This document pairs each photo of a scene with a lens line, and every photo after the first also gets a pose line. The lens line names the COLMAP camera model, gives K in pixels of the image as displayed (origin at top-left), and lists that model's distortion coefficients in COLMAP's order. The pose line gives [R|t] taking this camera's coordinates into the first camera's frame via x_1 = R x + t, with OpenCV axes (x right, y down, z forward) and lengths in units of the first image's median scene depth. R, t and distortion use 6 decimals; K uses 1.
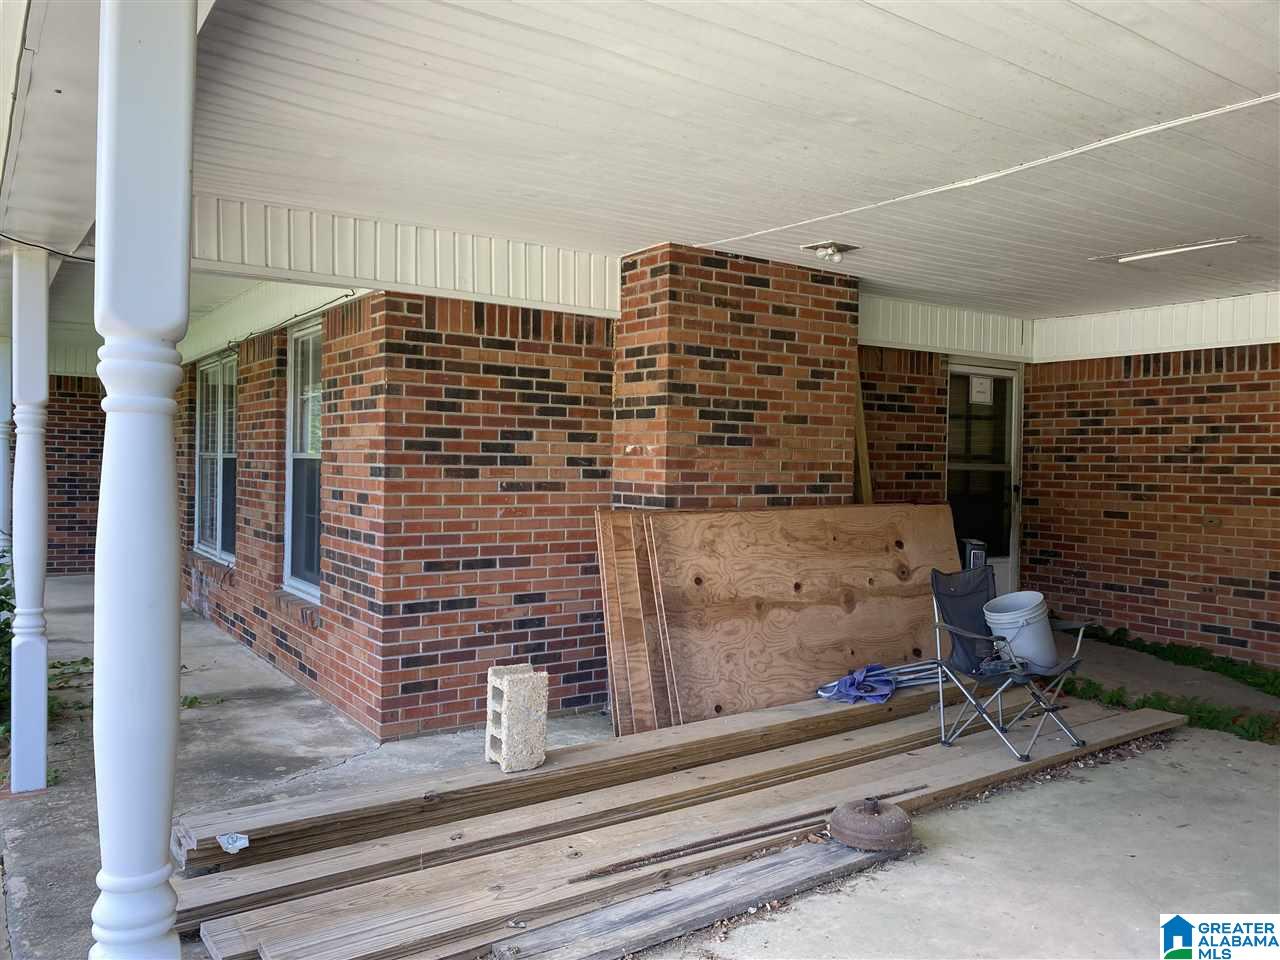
lens RADIAL K [[977.0, 0, 649.9], [0, 977.0, 485.0], [0, 0, 1]] dist [0.057567, -0.075248]
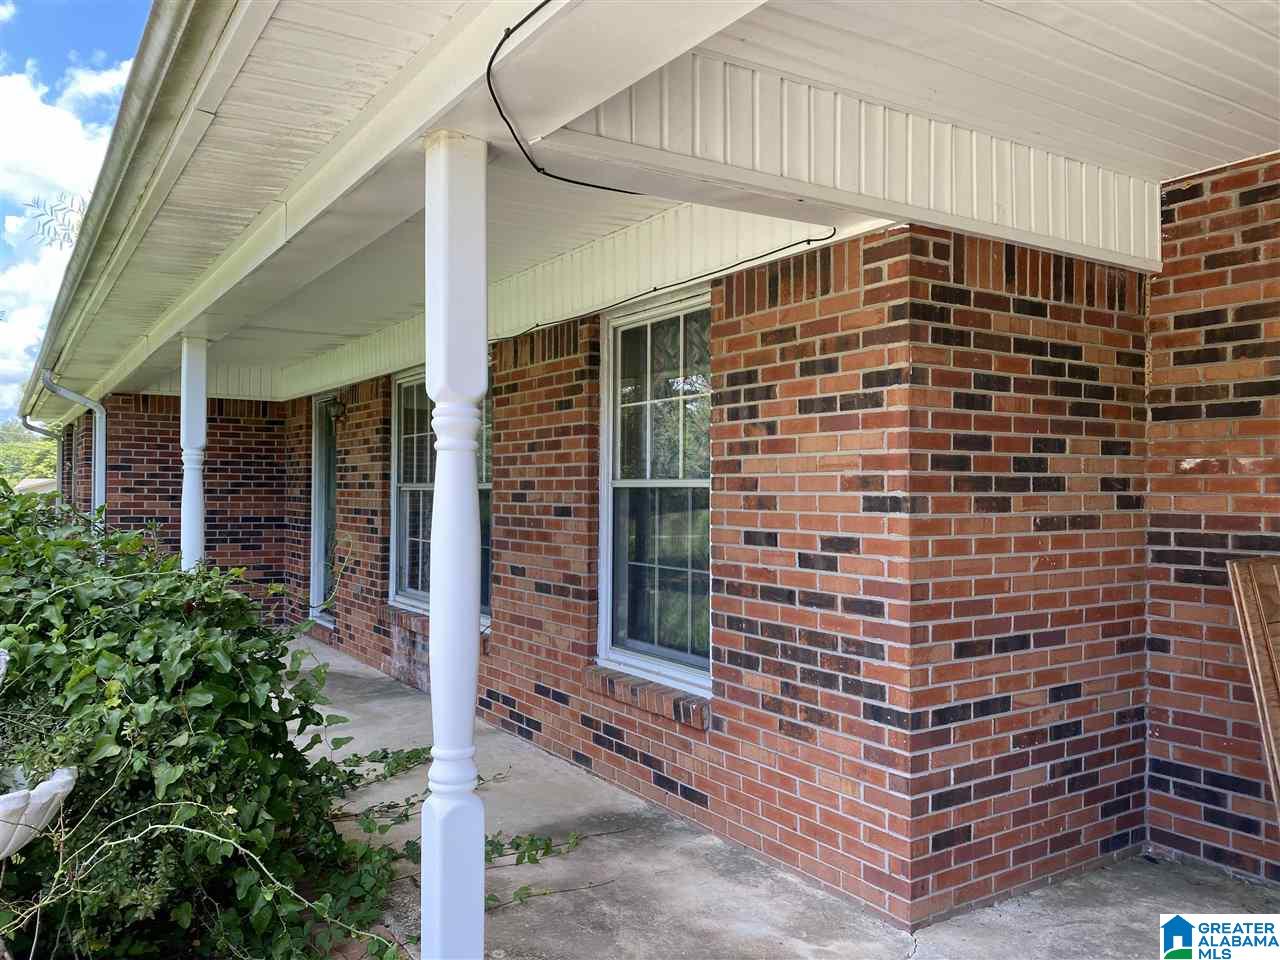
lens RADIAL K [[977.0, 0, 630.0], [0, 977.0, 478.4], [0, 0, 1]] dist [0.057567, -0.075248]
pose [[0.999245, -0.017064, -0.034913, -0.394097], [0.015841, 0.999262, -0.034985, -0.009805], [0.035485, 0.034405, 0.998778, 0.322735]]
